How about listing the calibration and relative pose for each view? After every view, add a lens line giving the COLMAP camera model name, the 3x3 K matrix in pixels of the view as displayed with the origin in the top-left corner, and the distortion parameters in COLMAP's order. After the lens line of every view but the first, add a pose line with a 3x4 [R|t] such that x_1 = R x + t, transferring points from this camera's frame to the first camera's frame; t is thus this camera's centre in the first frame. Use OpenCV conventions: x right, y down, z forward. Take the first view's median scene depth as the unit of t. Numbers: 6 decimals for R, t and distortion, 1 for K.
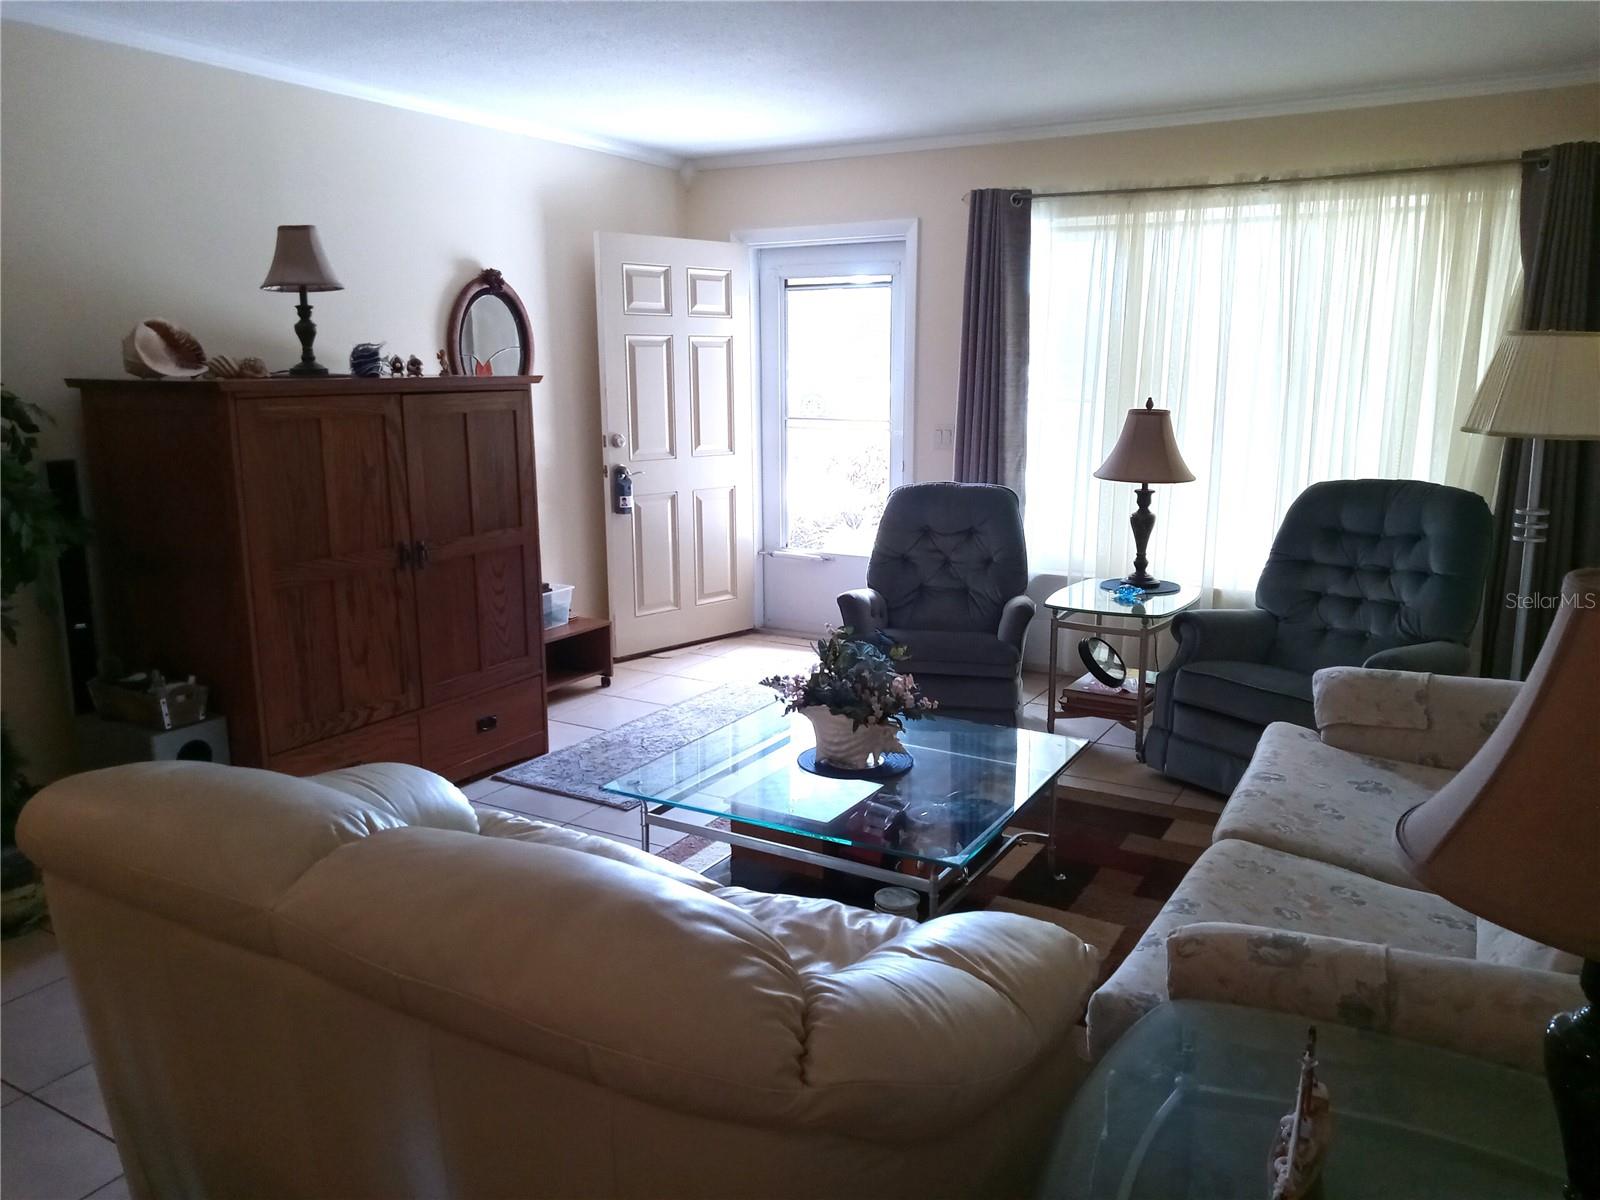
lens RADIAL K [[1195.0, 0, 823.0], [0, 1195.0, 600.2], [0, 0, 1]] dist [0.026914, -0.041084]
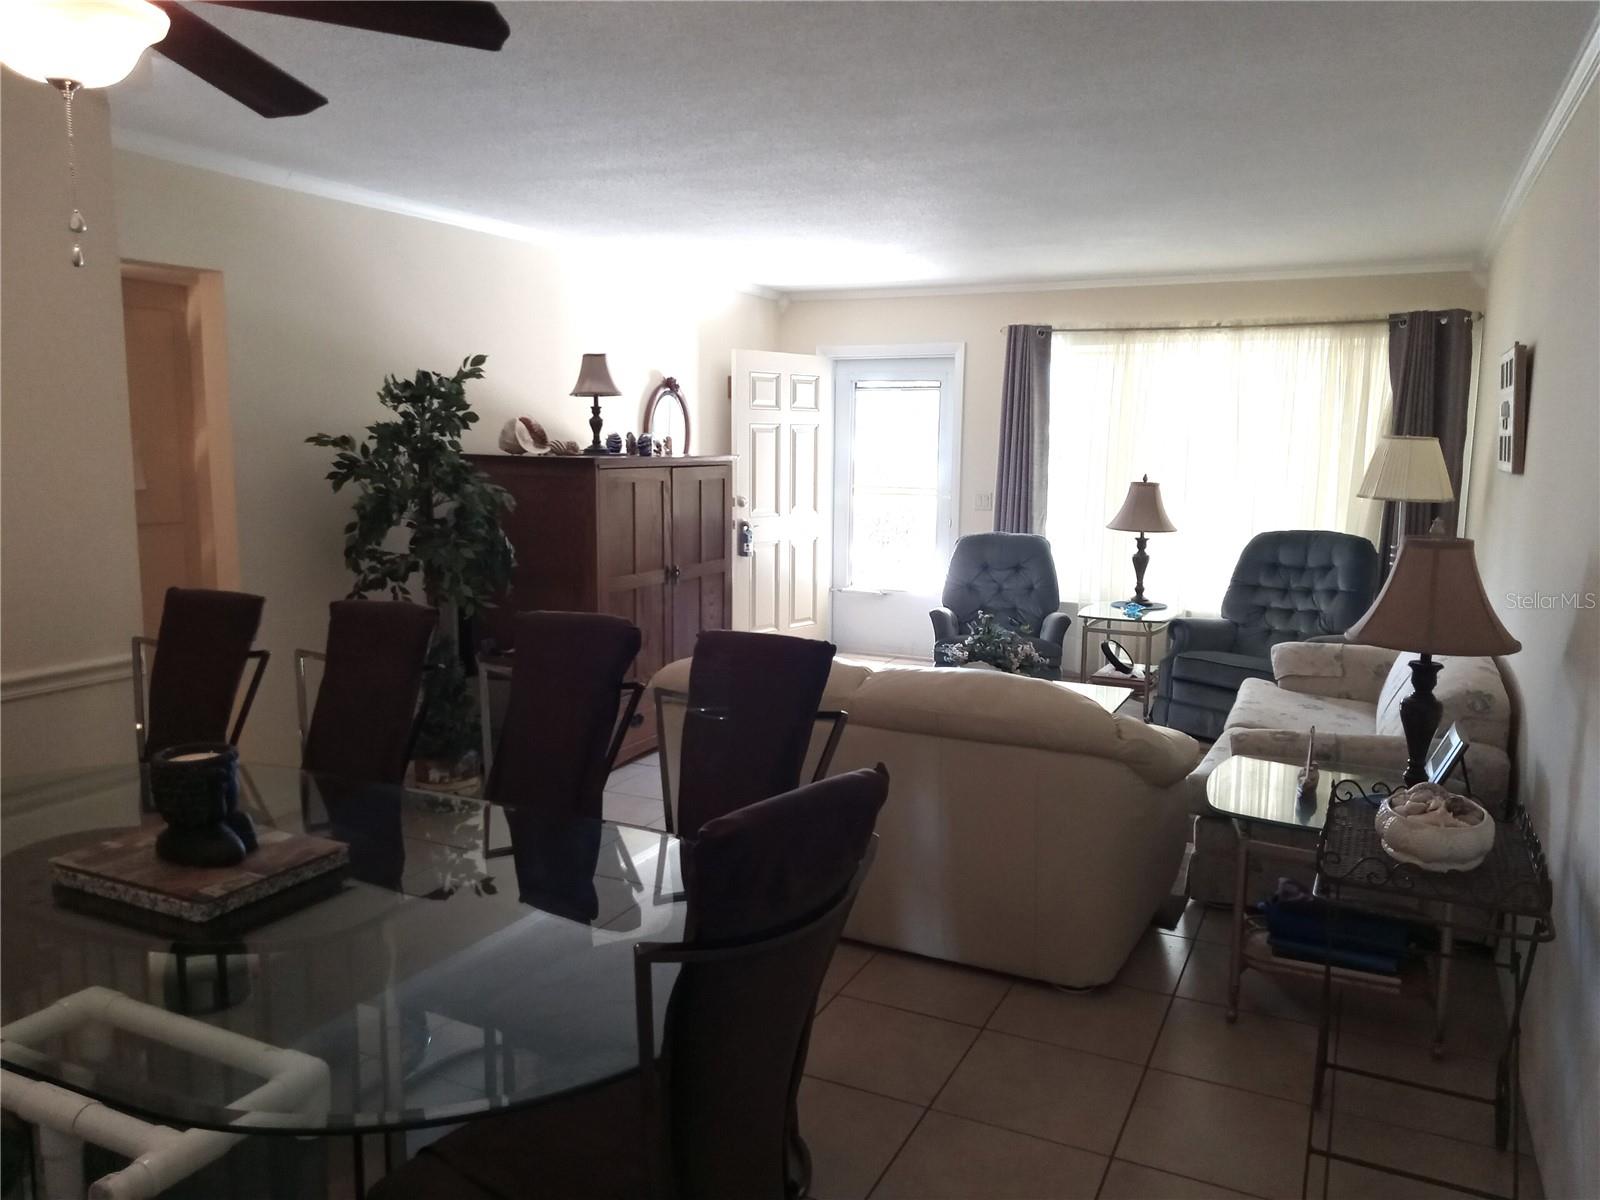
lens RADIAL K [[1195.0, 0, 811.5], [0, 1195.0, 601.4], [0, 0, 1]] dist [0.026914, -0.041084]
pose [[0.997782, 0.003545, 0.066473, -0.220313], [0.000383, 0.998259, -0.058980, 0.067884], [-0.066566, 0.058875, 0.996044, -0.394426]]
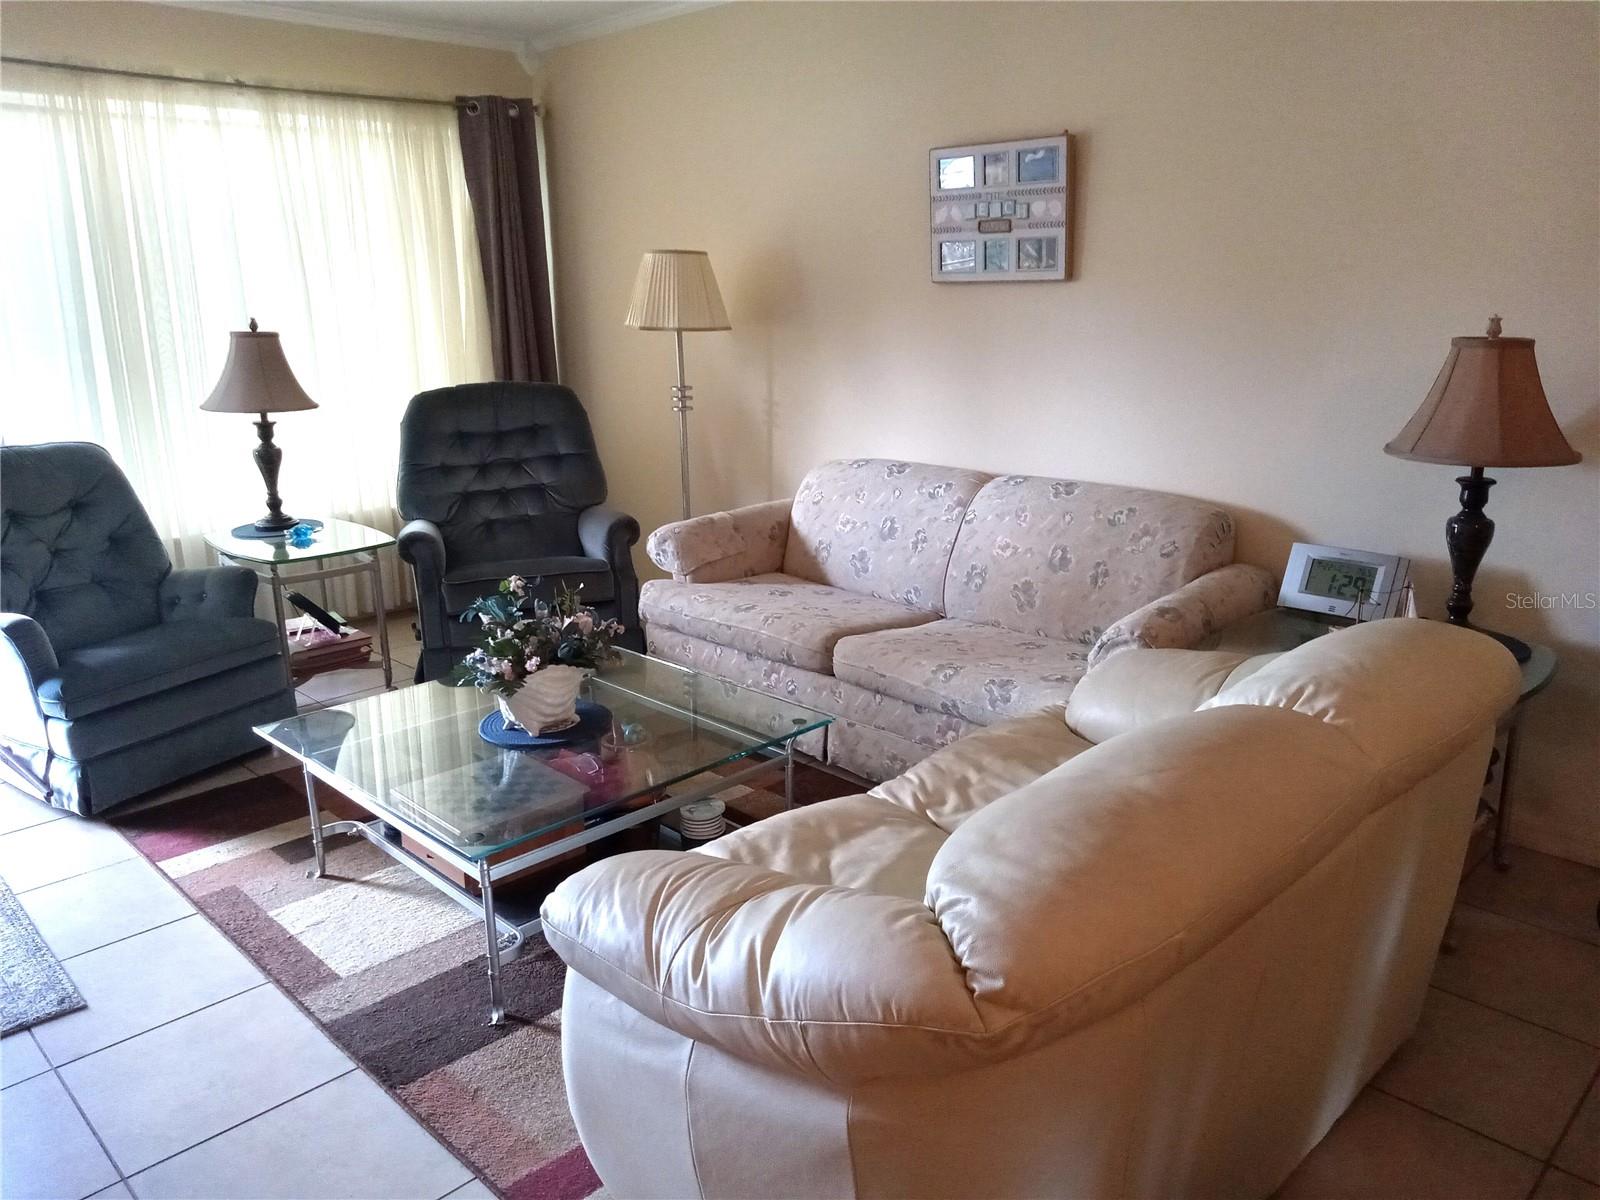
lens RADIAL K [[1195.0, 0, 809.2], [0, 1195.0, 604.3], [0, 0, 1]] dist [0.026914, -0.041084]
pose [[0.276490, -0.247322, 0.928647, -0.490152], [0.198840, 0.960129, 0.196505, -0.056096], [-0.940221, 0.130320, 0.314643, 0.347482]]
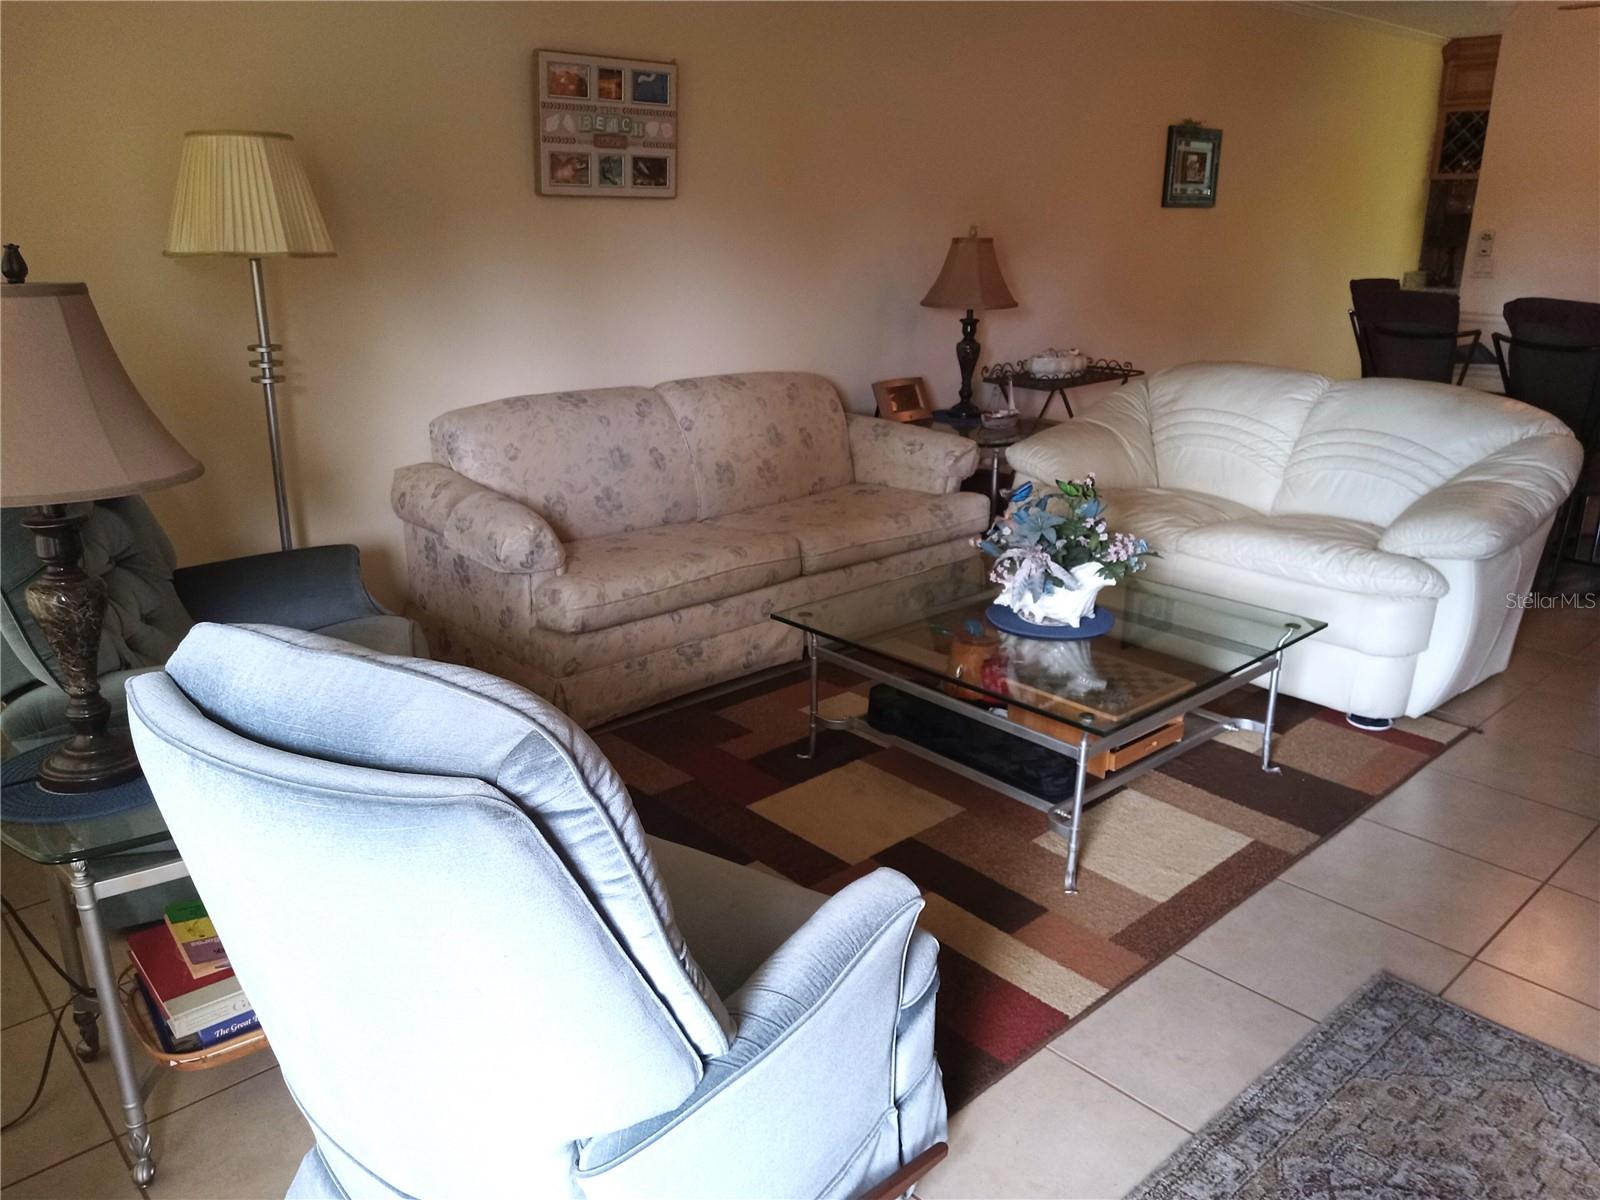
lens RADIAL K [[1195.0, 0, 803.7], [0, 1195.0, 597.7], [0, 0, 1]] dist [0.026914, -0.041084]
pose [[-0.947596, -0.095506, 0.304862, -0.055936], [0.063995, 0.878182, 0.474027, -0.219921], [-0.312997, 0.468696, -0.826049, 1.214067]]
